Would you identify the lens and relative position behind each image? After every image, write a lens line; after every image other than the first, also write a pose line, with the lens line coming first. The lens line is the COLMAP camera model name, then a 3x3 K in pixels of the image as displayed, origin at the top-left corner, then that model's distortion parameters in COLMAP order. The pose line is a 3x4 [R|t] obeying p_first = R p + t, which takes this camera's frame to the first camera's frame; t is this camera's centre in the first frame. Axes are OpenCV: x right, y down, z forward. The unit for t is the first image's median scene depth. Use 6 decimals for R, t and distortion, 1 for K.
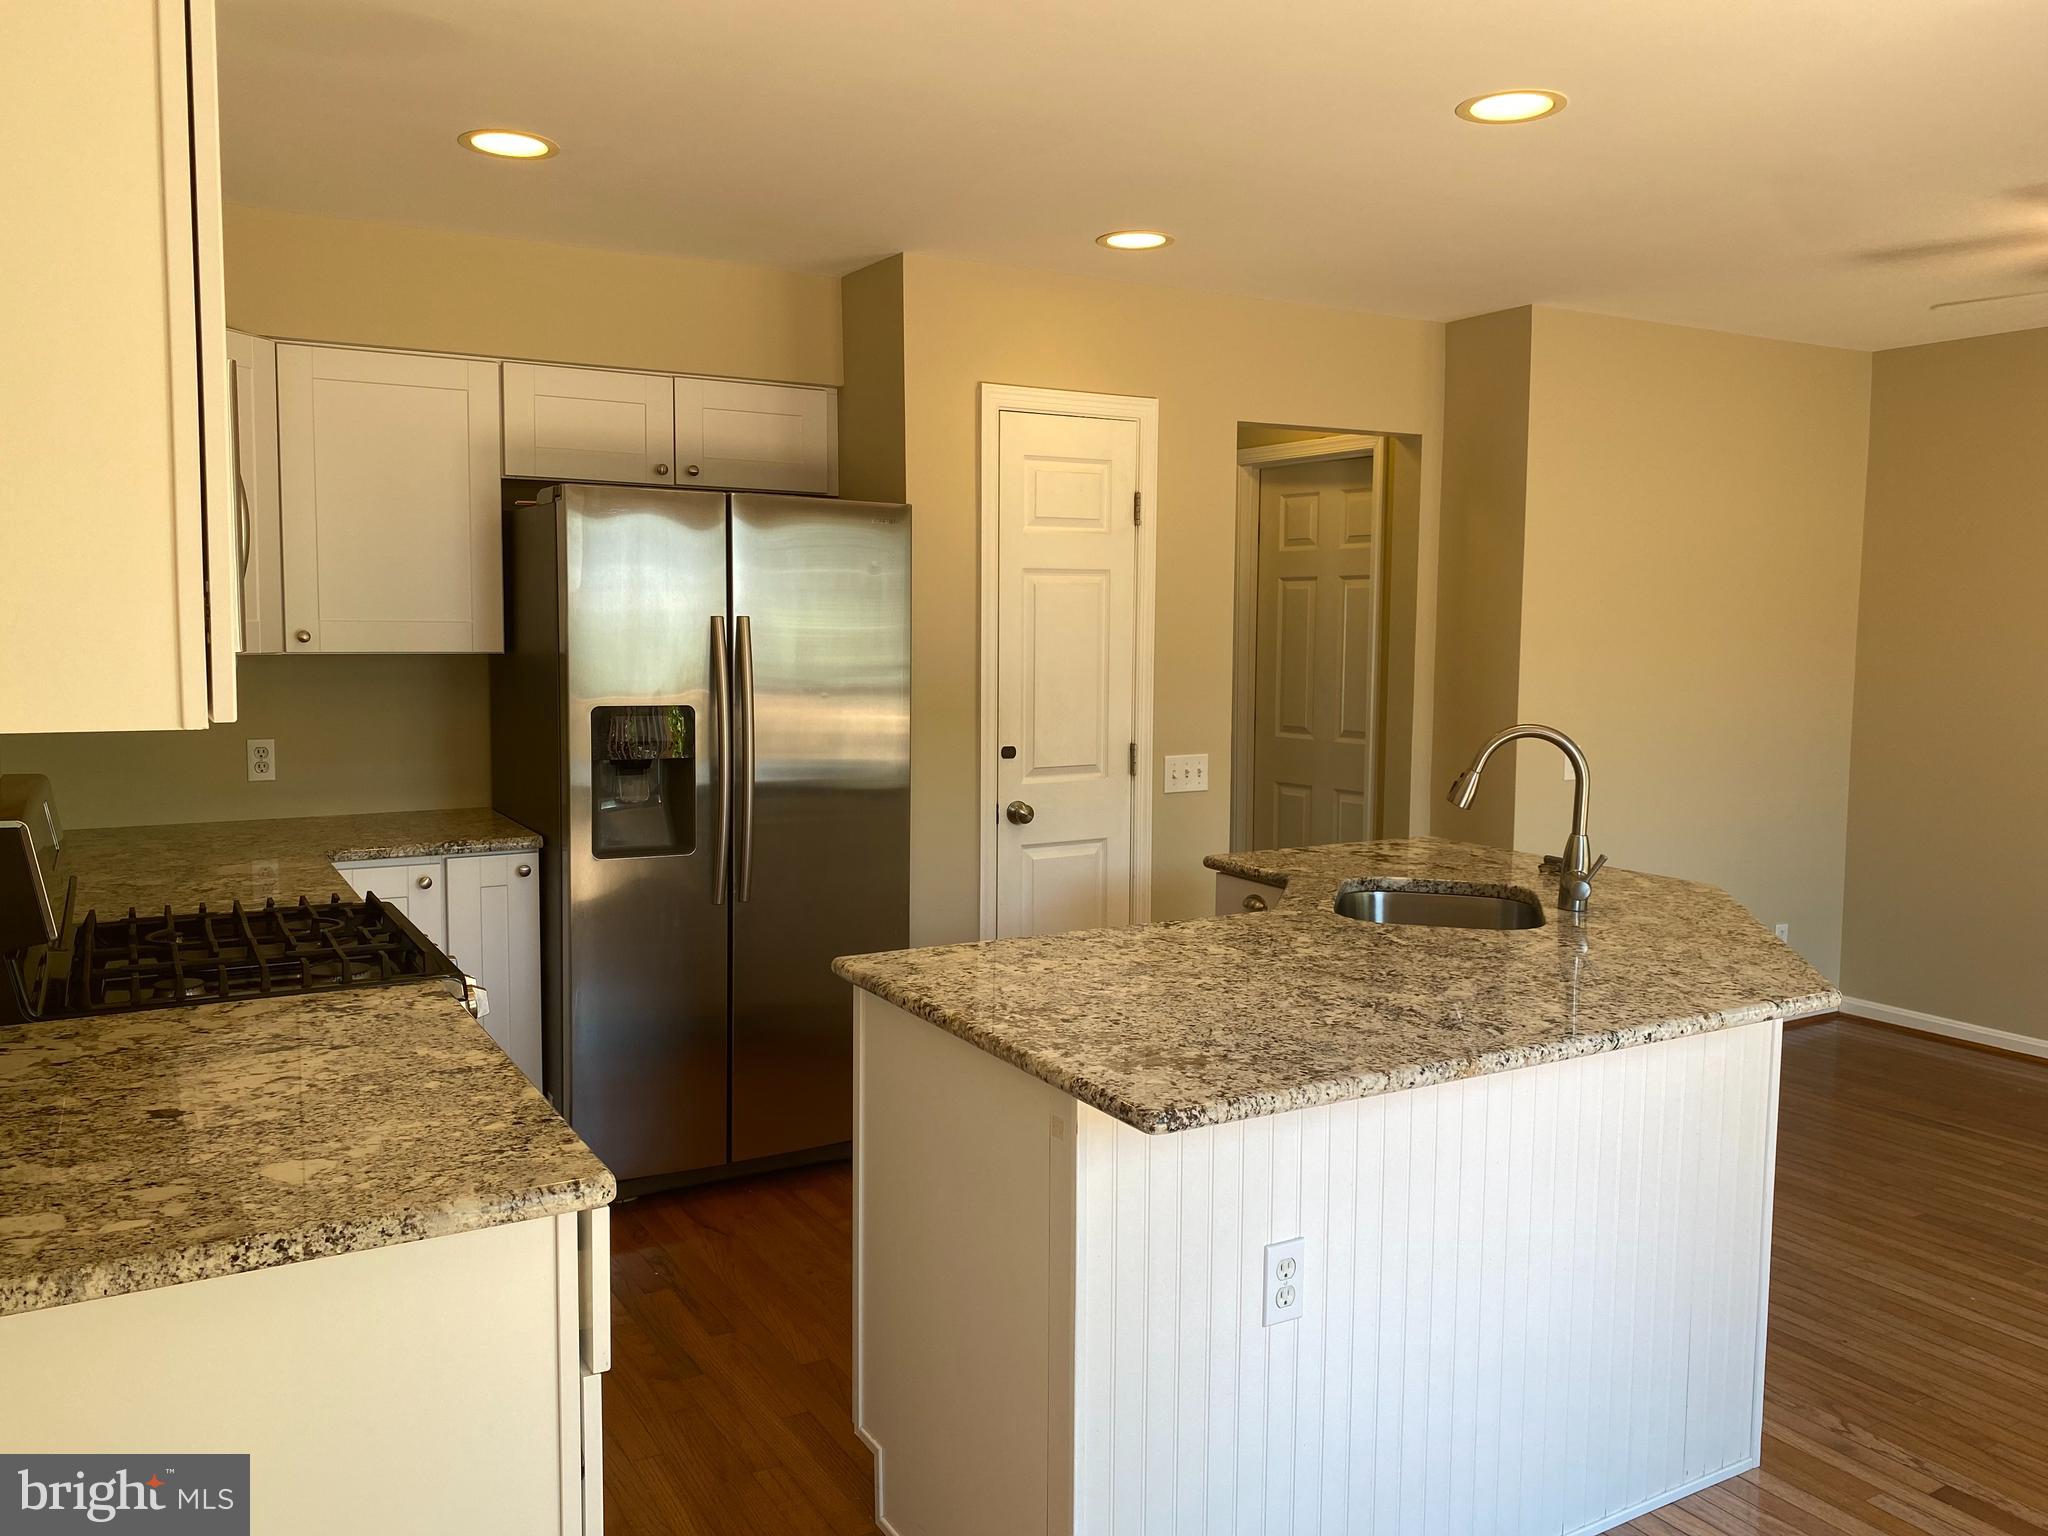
lens RADIAL K [[1564.9, 0, 1024.0], [0, 1564.9, 768.0], [0, 0, 1]] dist [0.085512, -0.001647]
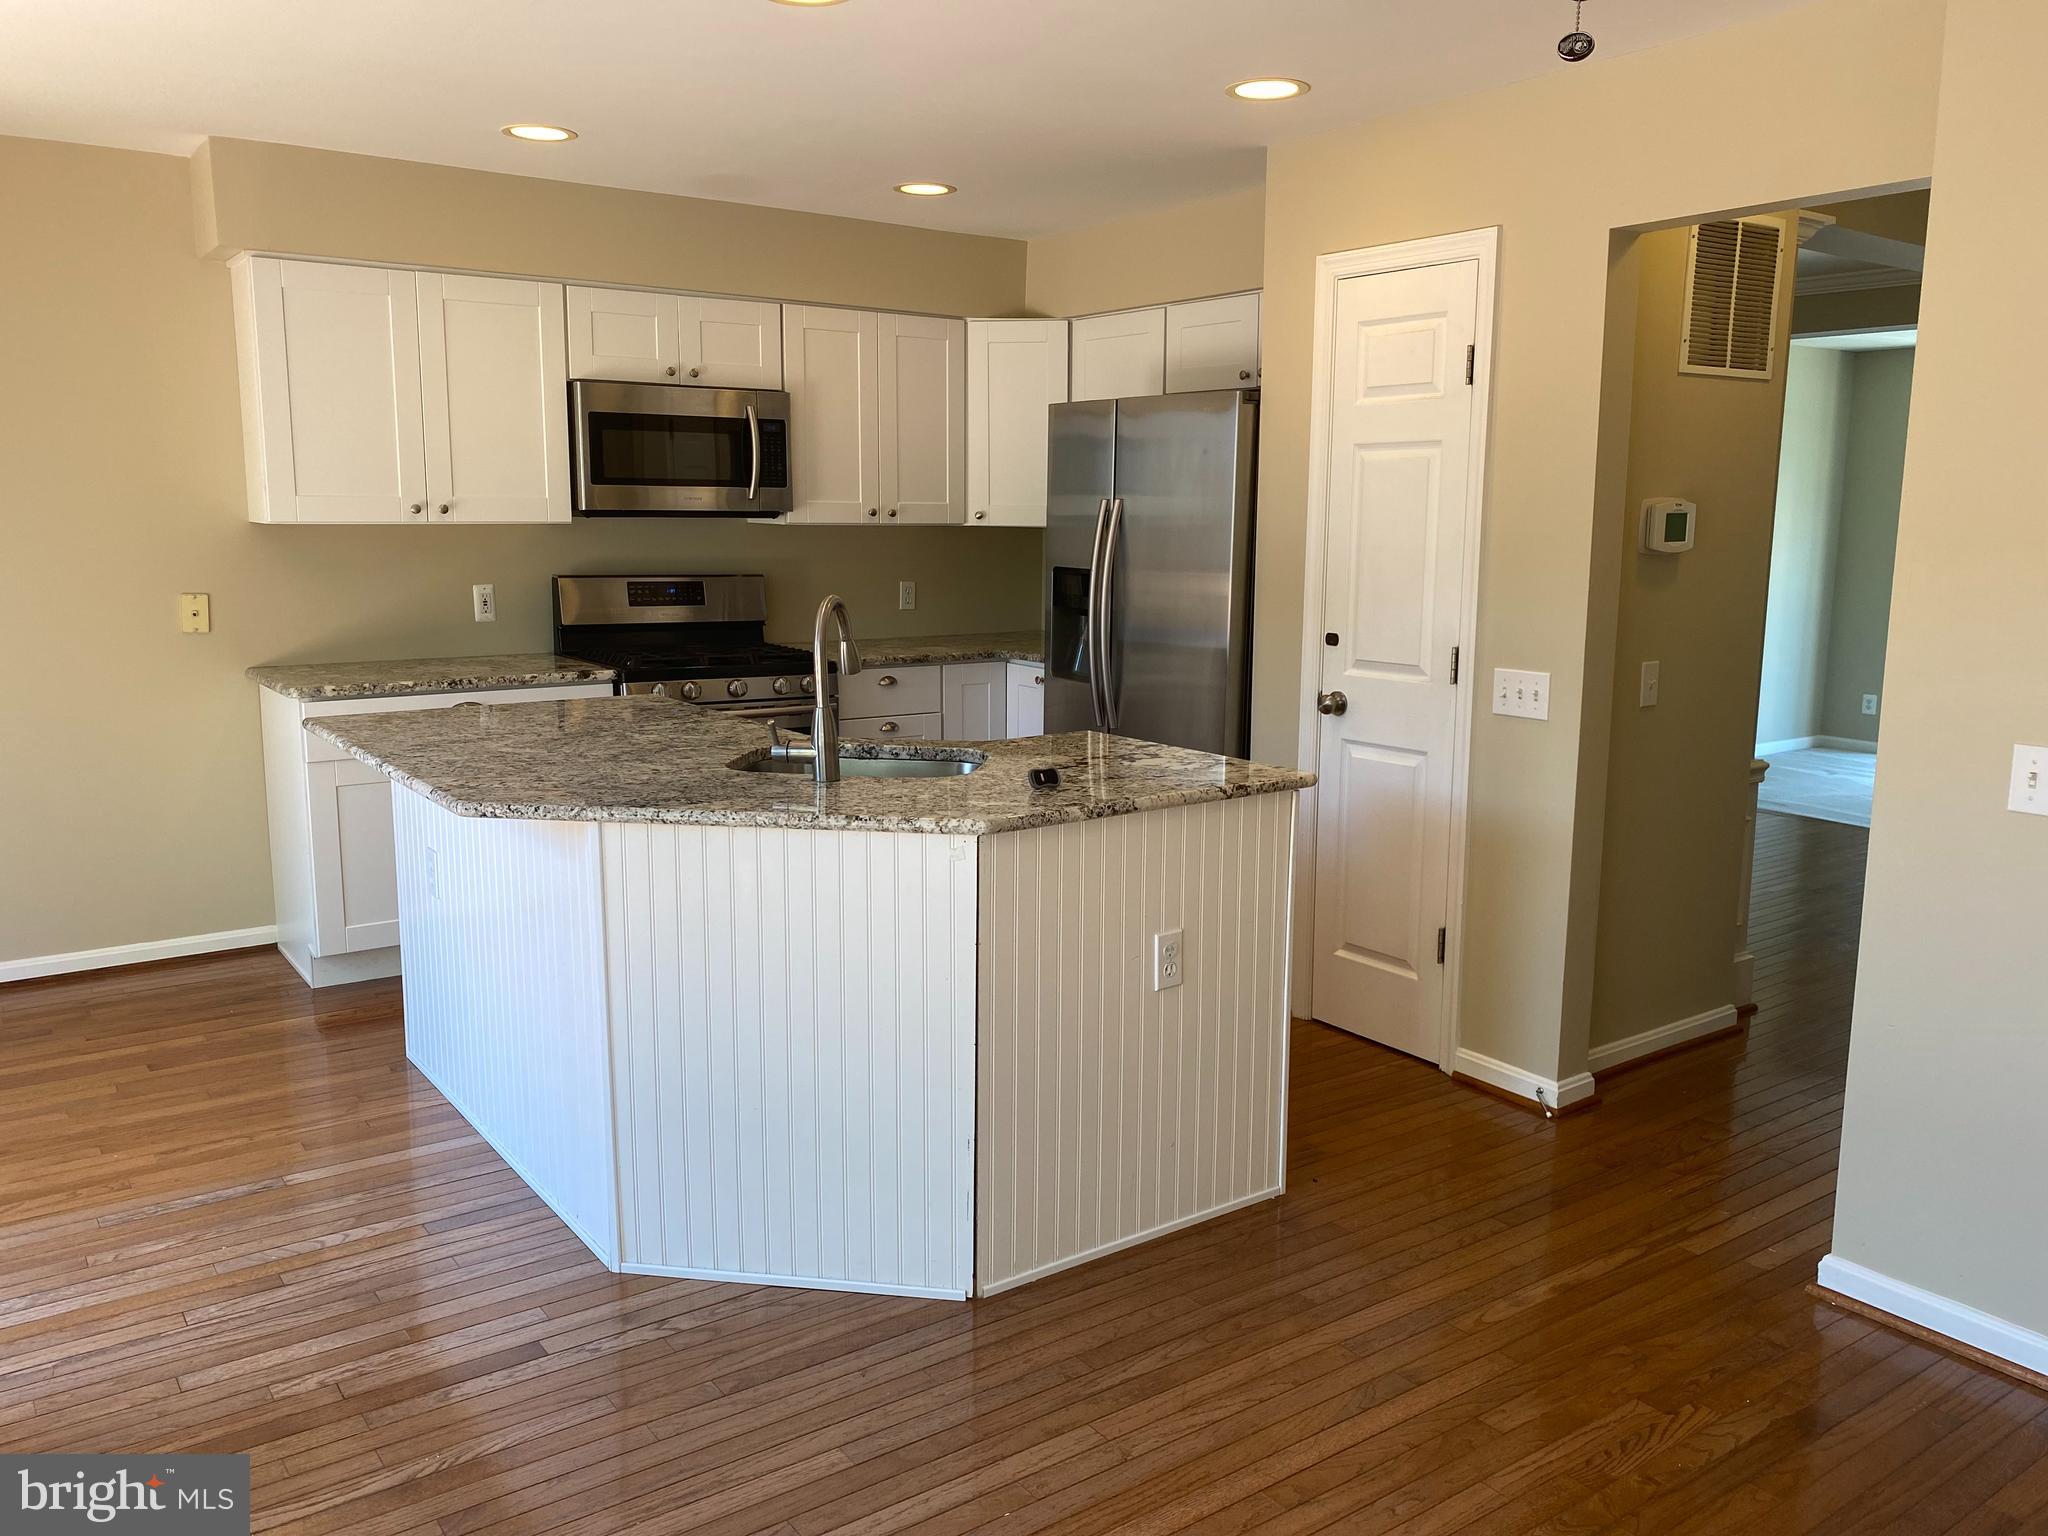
lens RADIAL K [[1561.1, 0, 1031.4], [0, 1561.1, 756.9], [0, 0, 1]] dist [0.015306, -0.008971]
pose [[0.085318, 0.148536, -0.985220, 0.912995], [-0.100777, 0.985041, 0.139782, -0.053233], [0.991244, 0.087362, 0.099010, 0.715034]]
